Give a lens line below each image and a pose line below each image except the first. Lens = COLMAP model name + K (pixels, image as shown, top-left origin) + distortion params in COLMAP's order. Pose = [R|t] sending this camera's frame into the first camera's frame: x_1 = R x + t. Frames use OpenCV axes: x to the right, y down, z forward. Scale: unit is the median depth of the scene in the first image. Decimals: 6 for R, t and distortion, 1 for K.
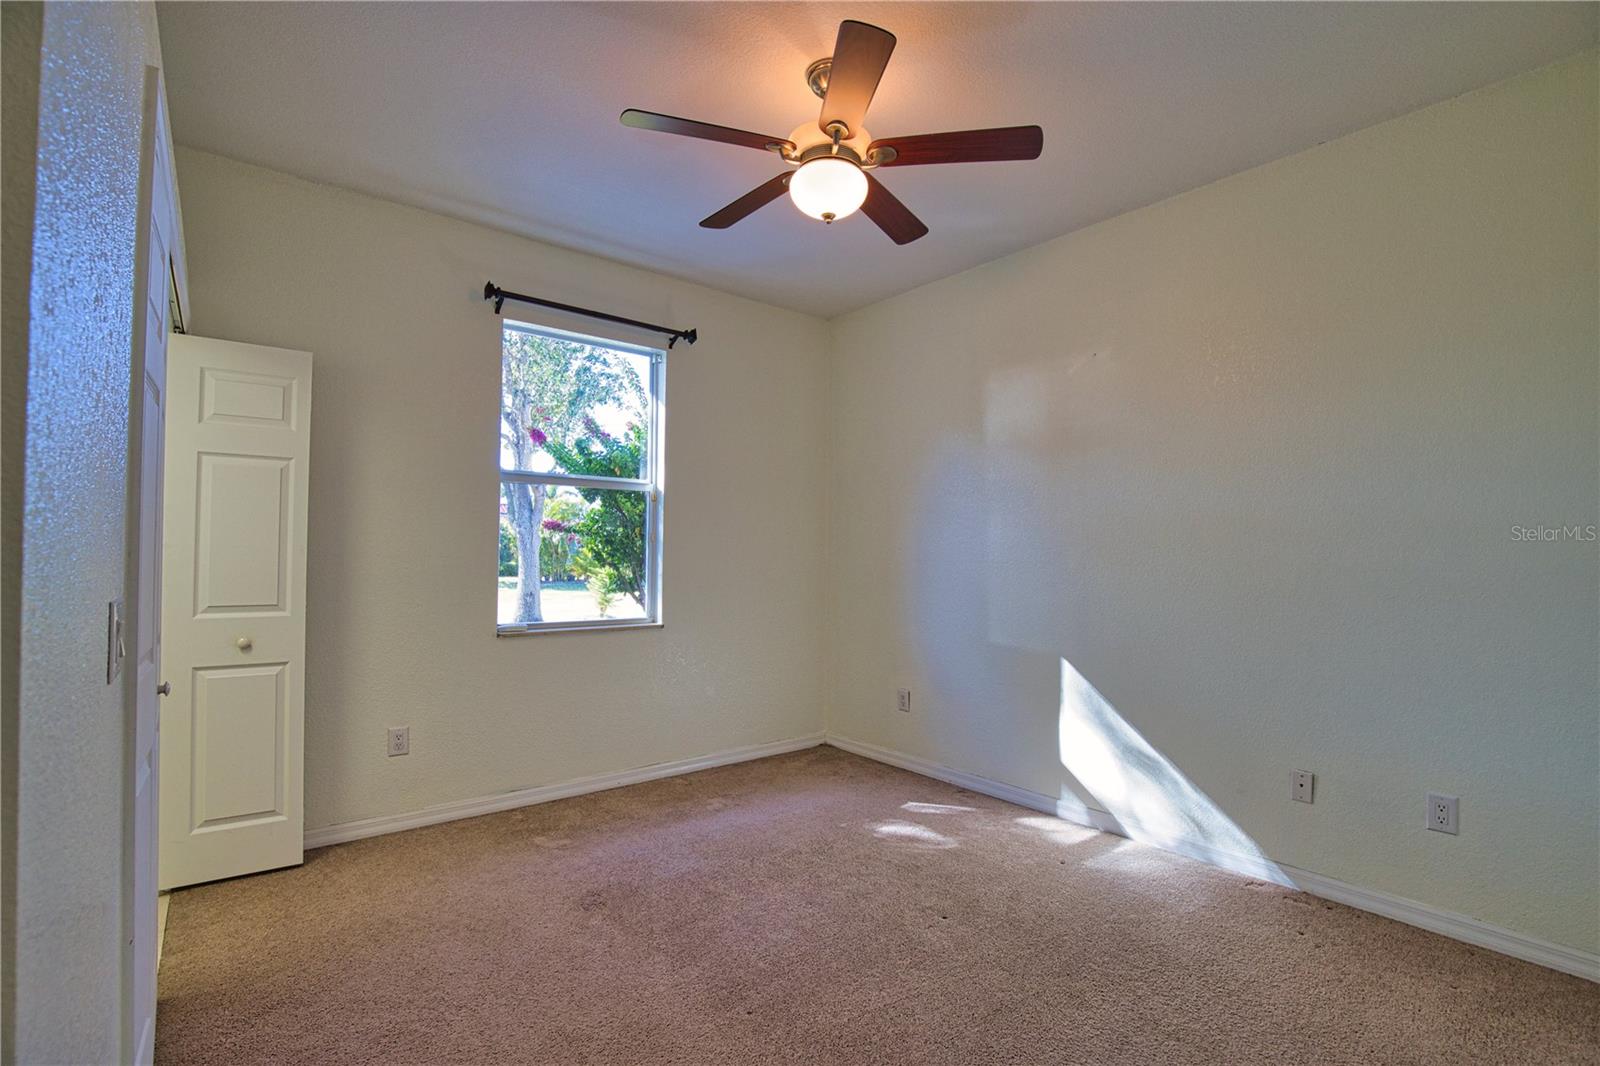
lens RADIAL K [[739.9, 0, 805.2], [0, 739.9, 536.9], [0, 0, 1]] dist [0.000224, 0.000296]
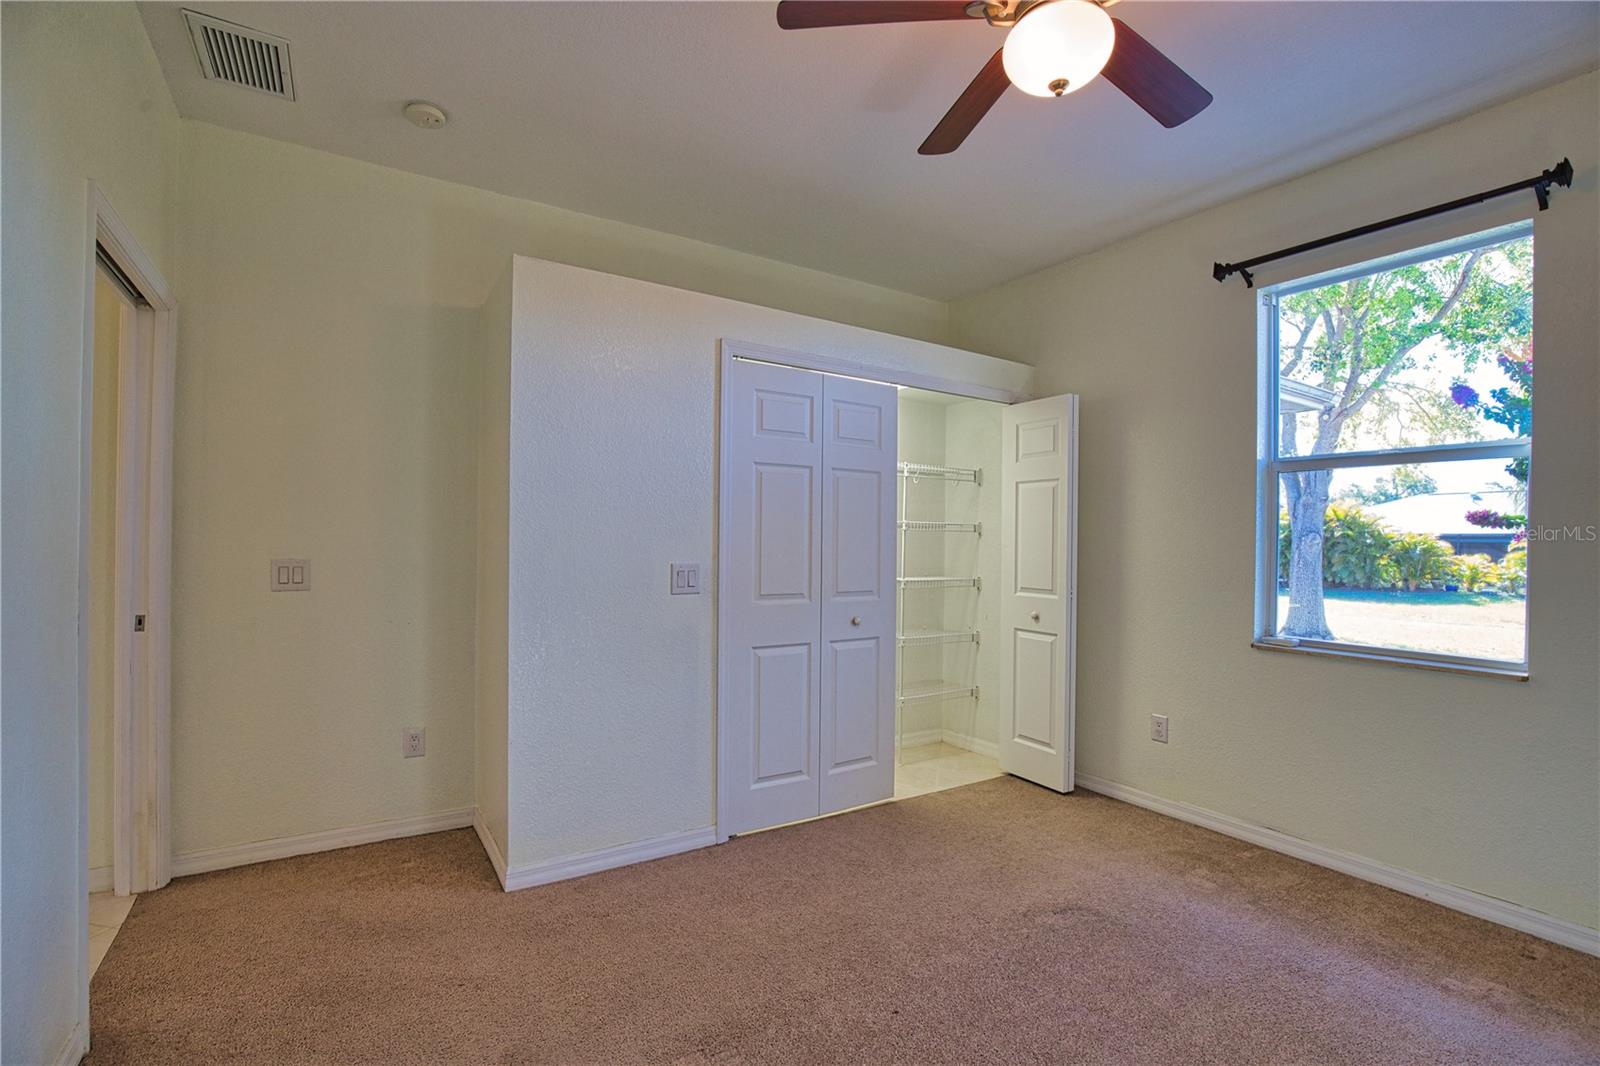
lens RADIAL K [[739.9, 0, 805.2], [0, 739.9, 536.9], [0, 0, 1]] dist [0.000224, 0.000296]
pose [[-0.081851, -0.018070, -0.996481, 0.563677], [0.007145, 0.999799, -0.018717, 0.015730], [0.996619, -0.008652, -0.081706, 0.578156]]
